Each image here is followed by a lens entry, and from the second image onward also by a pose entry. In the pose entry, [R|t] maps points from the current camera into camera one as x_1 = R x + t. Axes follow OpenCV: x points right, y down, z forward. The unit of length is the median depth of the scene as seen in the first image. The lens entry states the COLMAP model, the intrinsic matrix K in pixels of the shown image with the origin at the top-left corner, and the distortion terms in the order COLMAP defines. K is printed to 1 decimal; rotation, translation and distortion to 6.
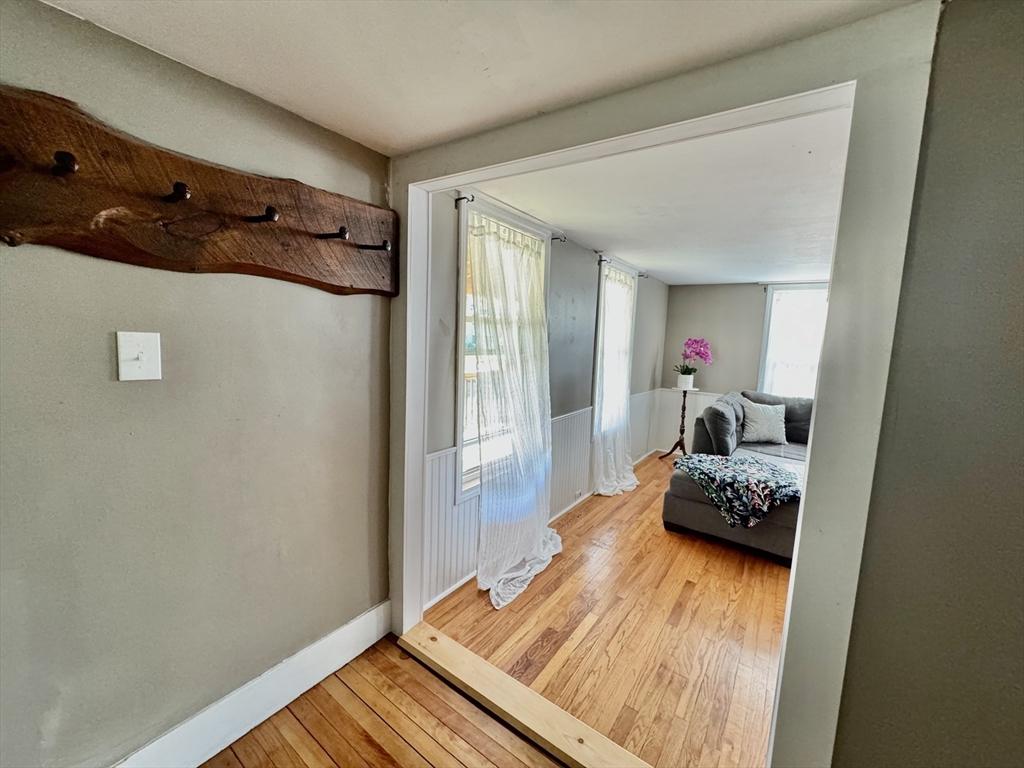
lens RADIAL K [[408.3, 0, 509.7], [0, 408.3, 383.4], [0, 0, 1]] dist [-0.002122, 0.000089]
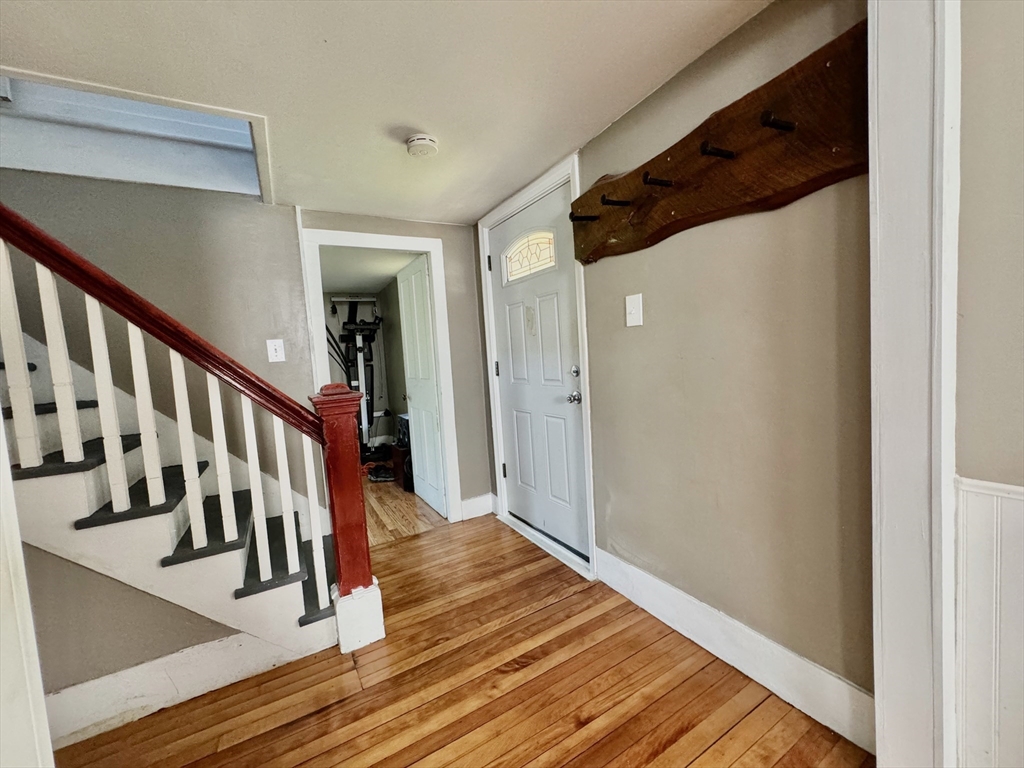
lens RADIAL K [[414.2, 0, 515.0], [0, 414.2, 388.0], [0, 0, 1]] dist [0.000212, 0.000068]
pose [[-0.414457, 0.049414, -0.908726, 0.558323], [-0.060228, 0.994846, 0.081567, 0.095337], [0.908074, 0.088537, -0.409345, 0.952191]]
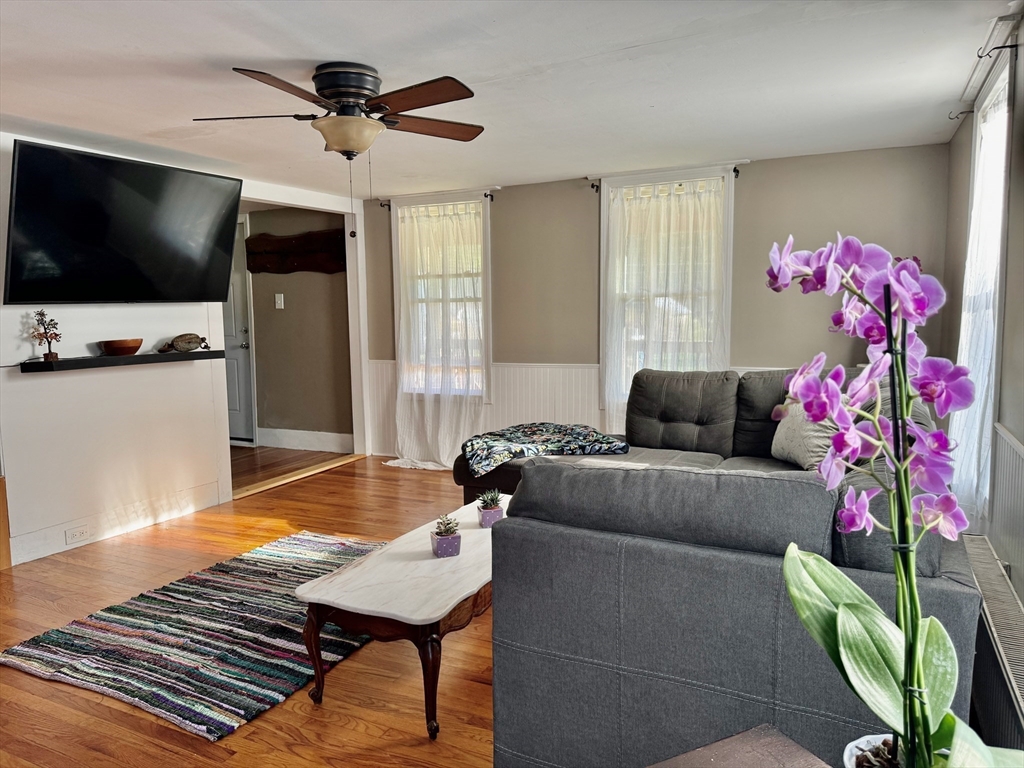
lens RADIAL K [[705.1, 0, 512.0], [0, 705.1, 384.0], [0, 0, 1]] dist [0.002650, 0.000530]
pose [[0.154908, 0.049642, -0.986681, 3.932584], [-0.101108, 0.994289, 0.034151, 0.165218], [0.982741, 0.094471, 0.159043, 1.533782]]
